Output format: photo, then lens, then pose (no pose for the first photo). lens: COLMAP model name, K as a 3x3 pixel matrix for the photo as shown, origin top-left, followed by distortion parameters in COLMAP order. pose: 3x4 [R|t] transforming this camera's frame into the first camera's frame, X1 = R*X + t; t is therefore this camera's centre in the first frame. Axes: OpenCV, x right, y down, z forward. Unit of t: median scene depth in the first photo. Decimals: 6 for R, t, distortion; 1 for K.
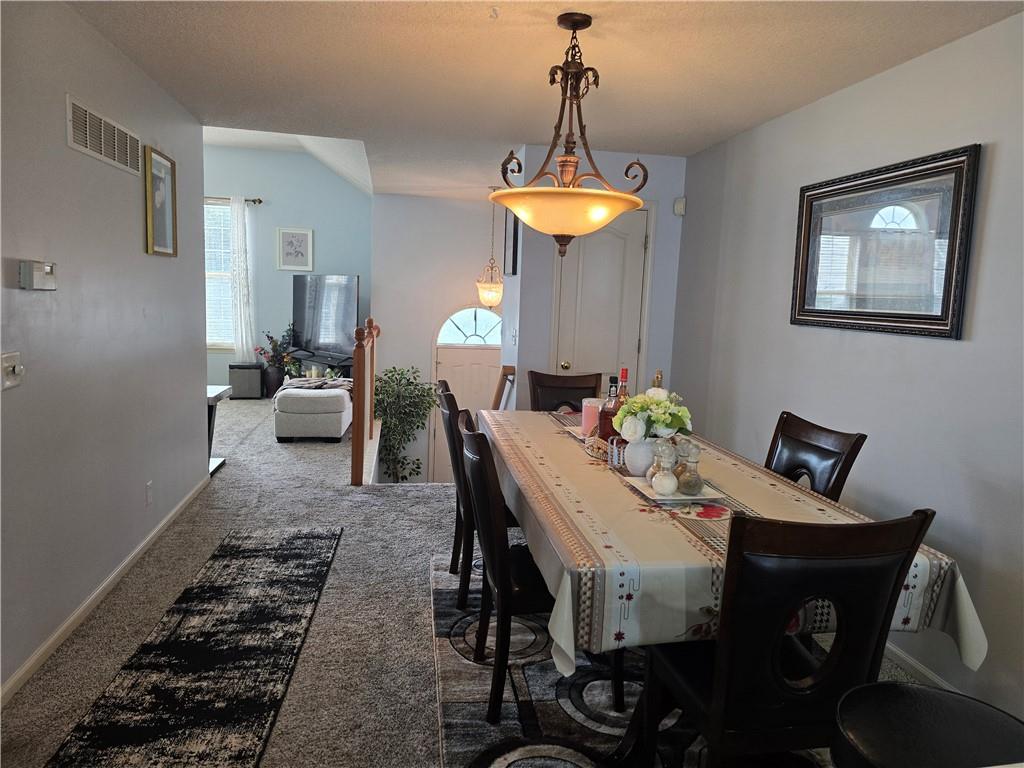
lens RADIAL K [[695.2, 0, 538.6], [0, 695.2, 373.6], [0, 0, 1]] dist [0.031782, -0.000098]
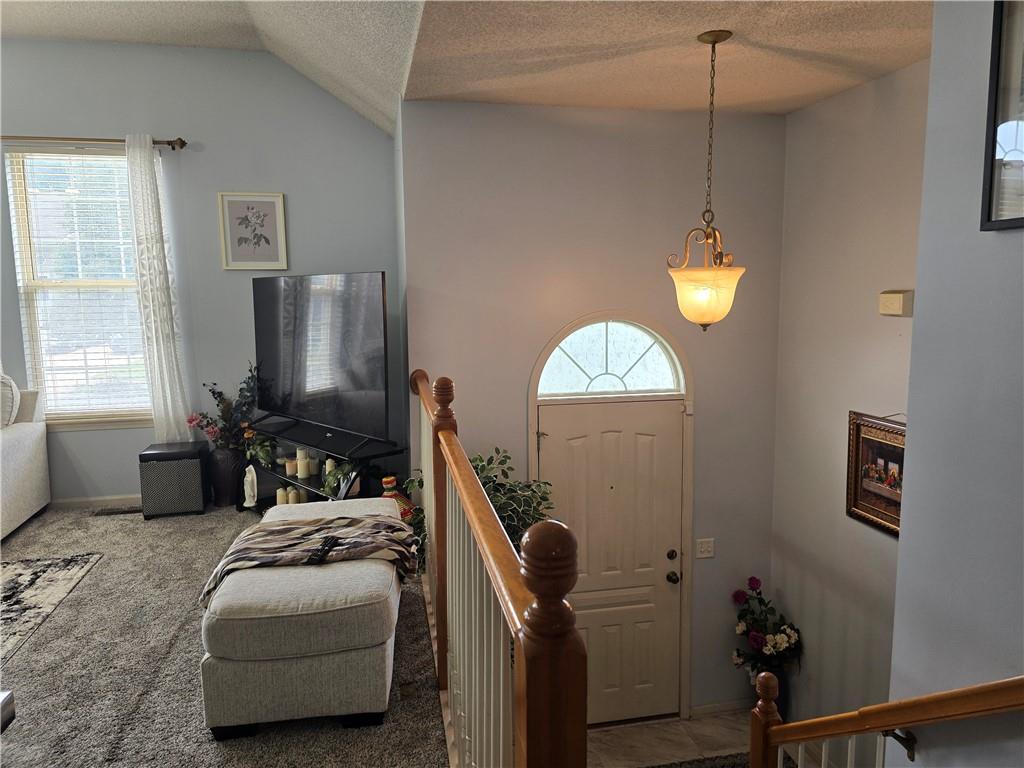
lens RADIAL K [[695.2, 0, 511.1], [0, 695.2, 376.0], [0, 0, 1]] dist [0.031782, -0.000098]
pose [[0.998523, -0.052638, -0.013426, -0.146735], [0.052778, 0.998553, 0.010335, -0.059973], [0.012863, -0.011029, 0.999856, 0.457494]]
